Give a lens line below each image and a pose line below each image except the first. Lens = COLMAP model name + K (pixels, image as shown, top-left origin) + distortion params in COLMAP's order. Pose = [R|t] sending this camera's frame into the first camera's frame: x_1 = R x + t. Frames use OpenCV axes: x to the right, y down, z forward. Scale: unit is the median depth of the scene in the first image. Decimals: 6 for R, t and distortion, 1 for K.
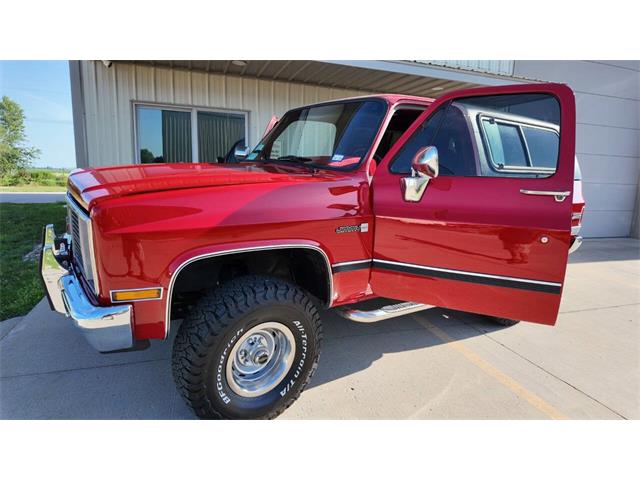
lens RADIAL K [[381.2, 0, 320.0], [0, 381.2, 240.0], [0, 0, 1]] dist [0.016554, -0.001775]
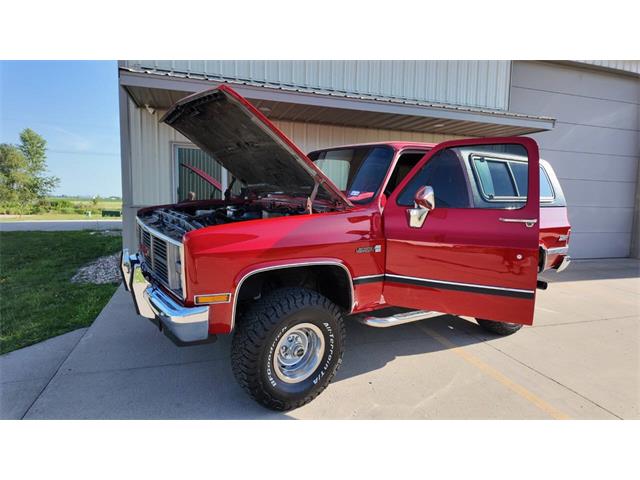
lens RADIAL K [[381.2, 0, 320.0], [0, 381.2, 240.0], [0, 0, 1]] dist [0.016554, -0.001775]
pose [[0.999699, -0.009584, -0.022584, -0.045599], [0.008137, 0.997960, -0.063321, 0.016599], [0.023145, 0.063118, 0.997738, -0.257392]]
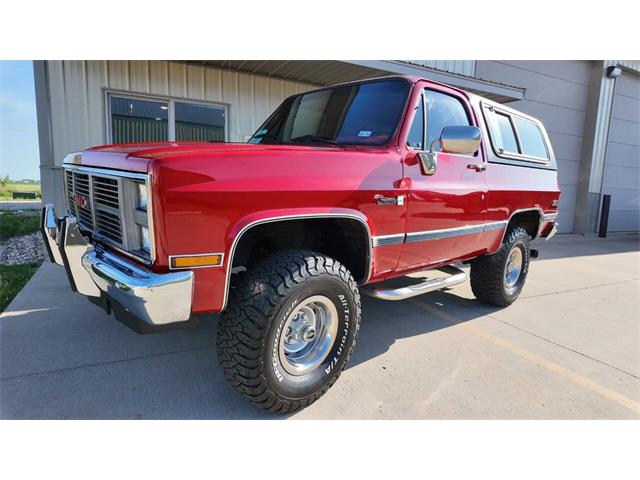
lens RADIAL K [[381.2, 0, 320.0], [0, 381.2, 240.0], [0, 0, 1]] dist [0.016554, -0.001775]
pose [[0.991265, -0.020182, 0.130332, -0.218519], [0.023591, 0.999417, -0.024666, 0.088031], [-0.129758, 0.027525, 0.991164, 0.038973]]
